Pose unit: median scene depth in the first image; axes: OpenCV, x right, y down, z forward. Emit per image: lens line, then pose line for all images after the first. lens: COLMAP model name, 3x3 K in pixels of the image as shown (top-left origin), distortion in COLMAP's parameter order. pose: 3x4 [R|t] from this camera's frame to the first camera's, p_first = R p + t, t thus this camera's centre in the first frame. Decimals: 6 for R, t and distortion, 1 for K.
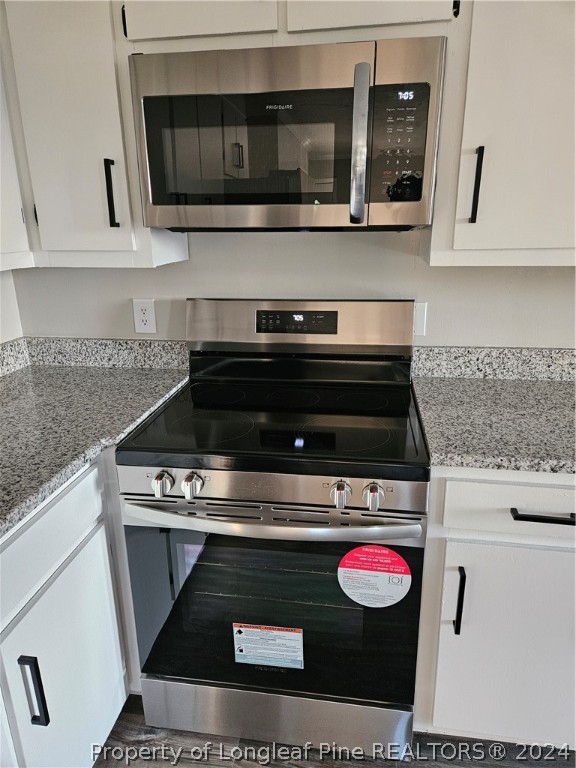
lens RADIAL K [[519.9, 0, 284.3], [0, 519.9, 382.6], [0, 0, 1]] dist [0.070822, -0.050786]
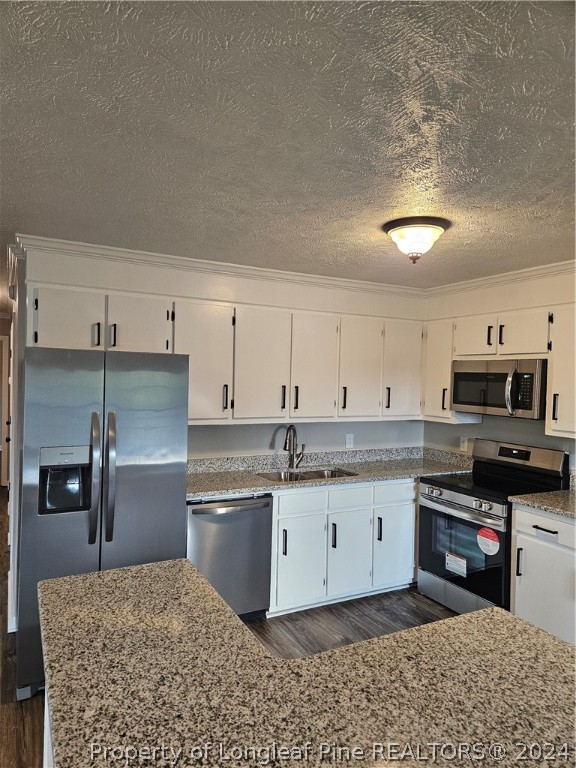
lens RADIAL K [[519.9, 0, 286.4], [0, 519.9, 381.6], [0, 0, 1]] dist [0.070822, -0.050786]
pose [[0.610650, 0.039979, -0.790891, 1.568009], [-0.272965, 0.948144, -0.162829, 0.299426], [0.743368, 0.315317, 0.589897, -1.554169]]
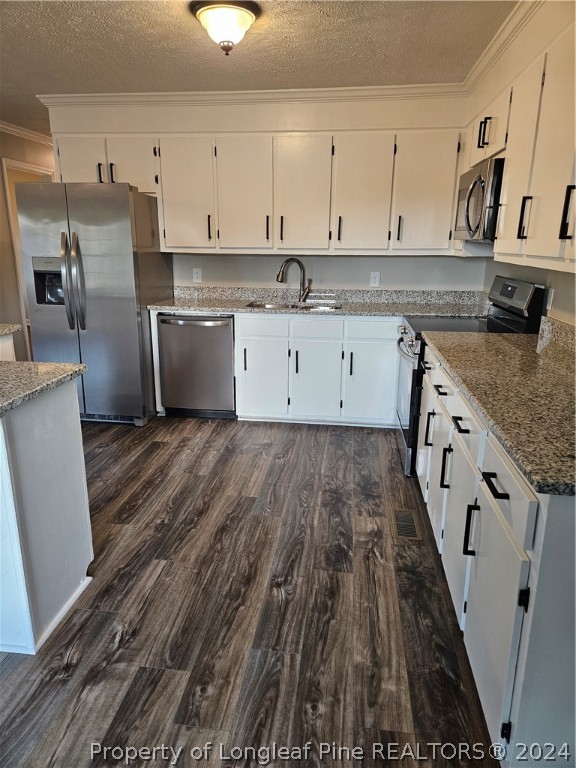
lens RADIAL K [[519.9, 0, 284.7], [0, 519.9, 382.7], [0, 0, 1]] dist [0.070822, -0.050786]
pose [[0.020279, 0.278333, -0.960270, 2.380563], [-0.310211, 0.914817, 0.258608, -0.066612], [0.950451, 0.292642, 0.104894, 0.150203]]
